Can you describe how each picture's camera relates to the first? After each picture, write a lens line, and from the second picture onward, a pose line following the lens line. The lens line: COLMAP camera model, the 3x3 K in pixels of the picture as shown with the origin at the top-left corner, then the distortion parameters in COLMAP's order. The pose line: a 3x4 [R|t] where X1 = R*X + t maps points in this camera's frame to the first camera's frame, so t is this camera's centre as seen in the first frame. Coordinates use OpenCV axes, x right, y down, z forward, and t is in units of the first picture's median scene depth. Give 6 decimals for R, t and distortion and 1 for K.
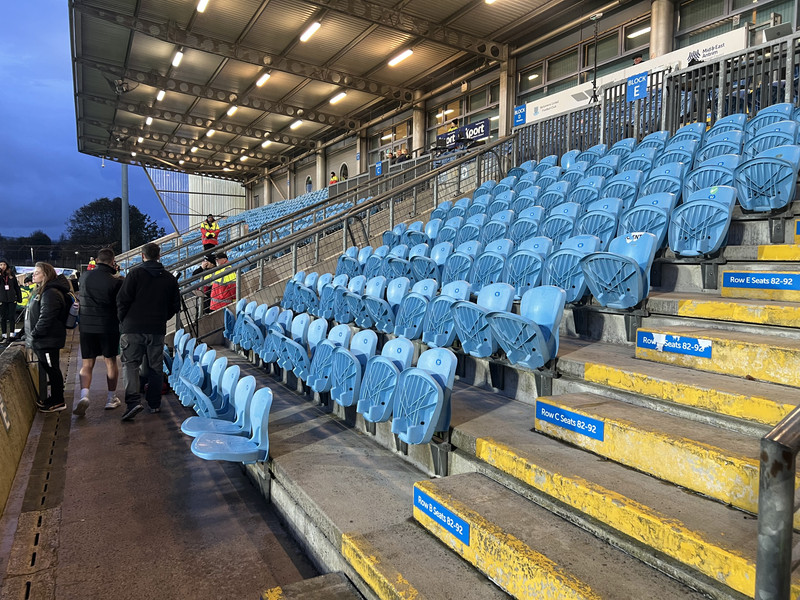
lens RADIAL K [[589.0, 0, 391.3], [0, 589.0, 294.8], [0, 0, 1]] dist [0.055906, -0.059063]
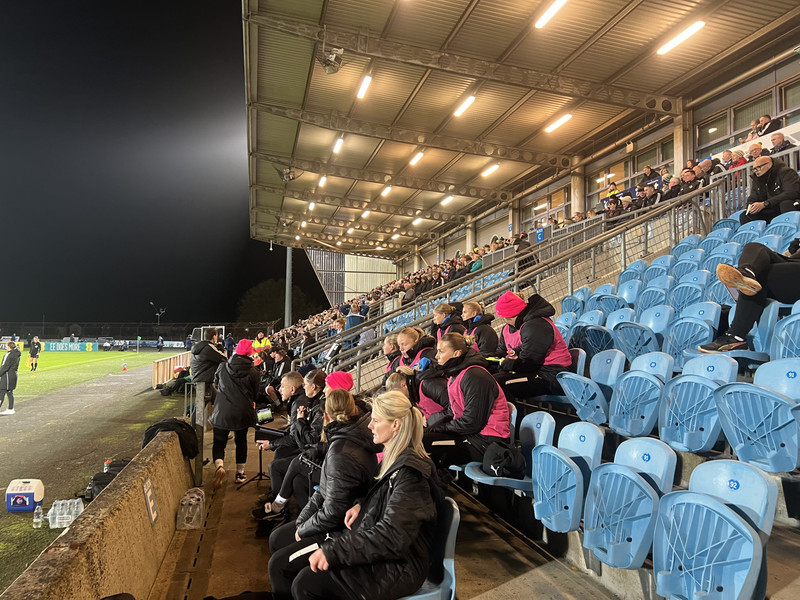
lens RADIAL K [[589.0, 0, 396.3], [0, 589.0, 300.9], [0, 0, 1]] dist [0.055906, -0.059063]
pose [[0.971801, -0.016773, -0.235204, -0.016605], [-0.010821, 0.993244, -0.115542, -0.000136], [0.235553, 0.114829, 0.965054, 0.041486]]
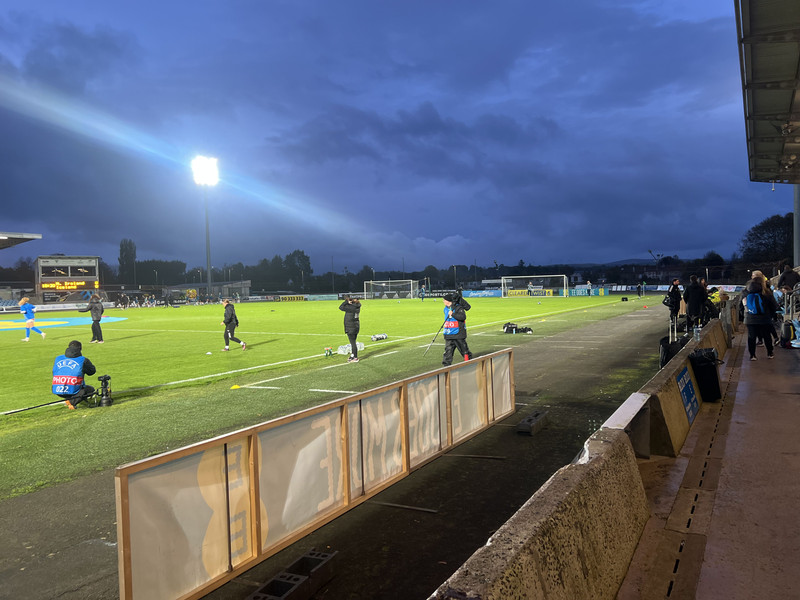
lens RADIAL K [[589.0, 0, 400.5], [0, 589.0, 301.9], [0, 0, 1]] dist [0.055906, -0.059063]
pose [[0.528357, -0.009959, -0.848964, 0.177701], [-0.005972, 0.999863, -0.015446, 0.021670], [0.849001, 0.013231, 0.528225, -0.336440]]
